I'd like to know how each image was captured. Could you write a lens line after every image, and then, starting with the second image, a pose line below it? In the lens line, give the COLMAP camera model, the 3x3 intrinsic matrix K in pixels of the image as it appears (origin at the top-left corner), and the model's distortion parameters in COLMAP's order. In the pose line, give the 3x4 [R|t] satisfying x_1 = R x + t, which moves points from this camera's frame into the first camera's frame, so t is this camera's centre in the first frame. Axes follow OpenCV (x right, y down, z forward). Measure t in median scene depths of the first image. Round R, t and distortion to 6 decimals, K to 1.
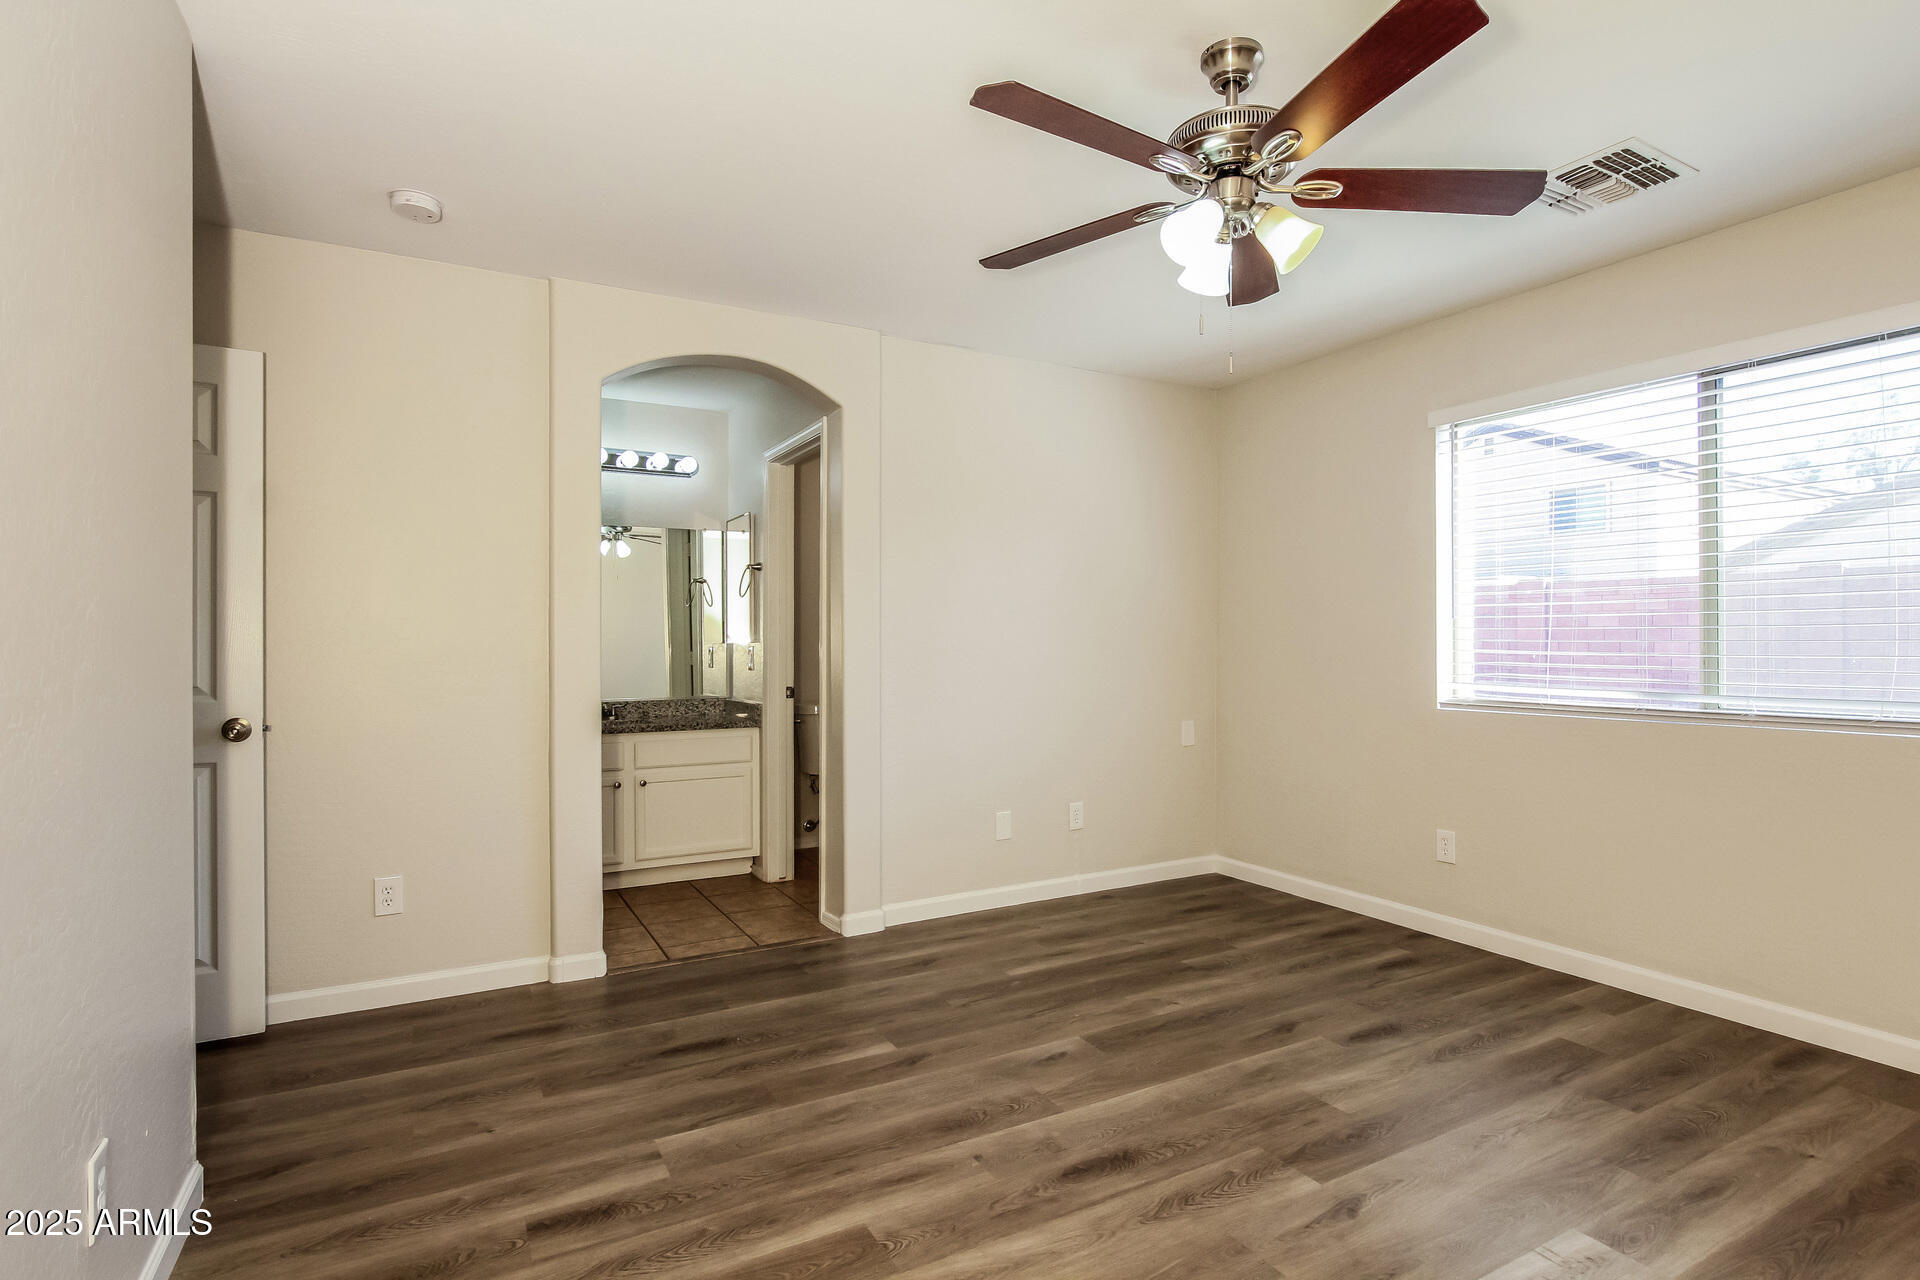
lens RADIAL K [[972.0, 0, 969.6], [0, 972.0, 636.0], [0, 0, 1]] dist [-0.019465, 0.001554]
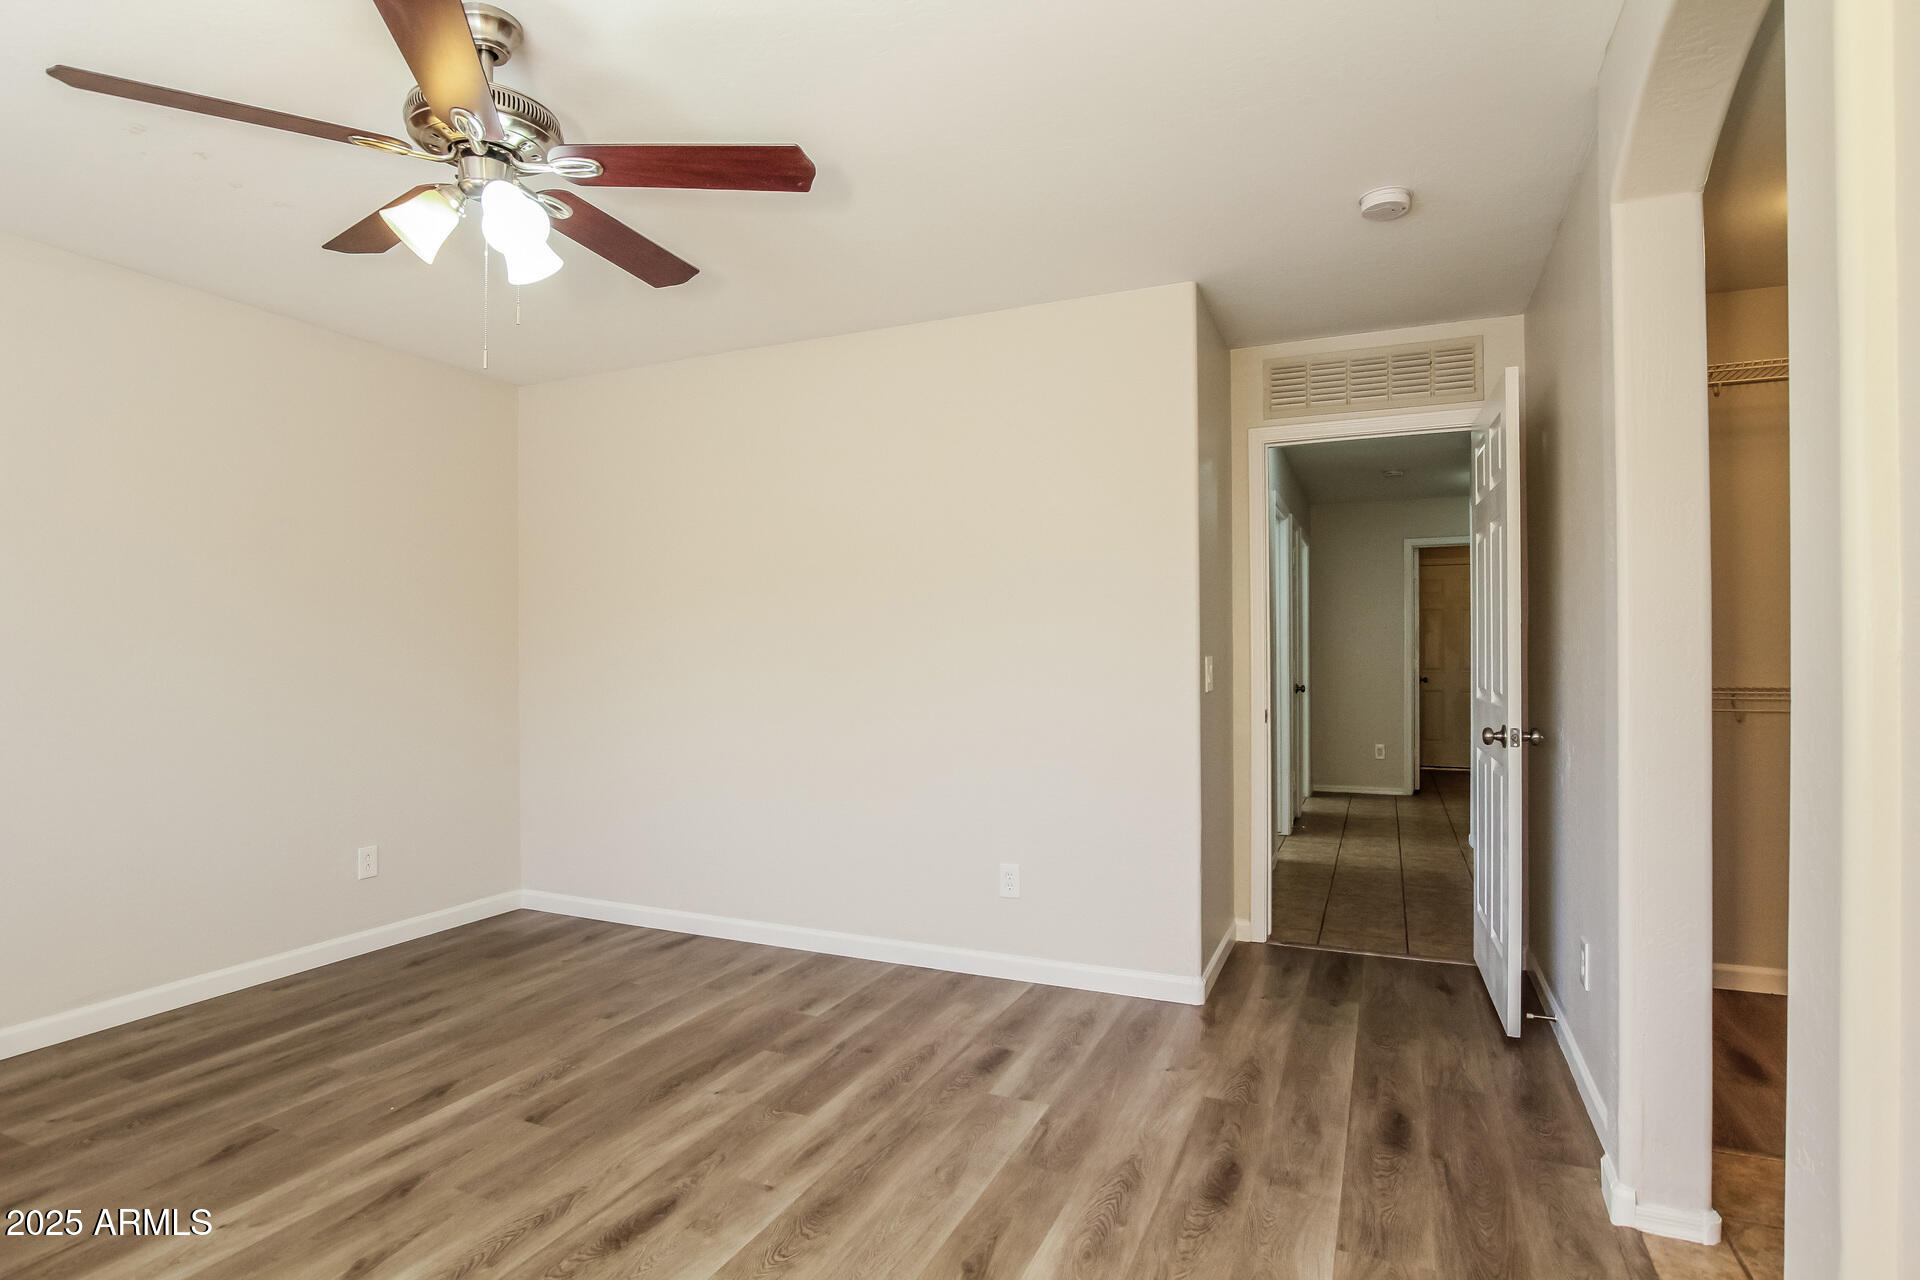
lens RADIAL K [[974.9, 0, 976.7], [0, 974.9, 658.3], [0, 0, 1]] dist [-0.027165, -0.000080]
pose [[-0.793968, 0.004541, -0.607942, 0.326018], [0.007684, 0.999967, -0.002567, 0.006802], [0.607911, -0.006710, -0.793977, 1.435698]]
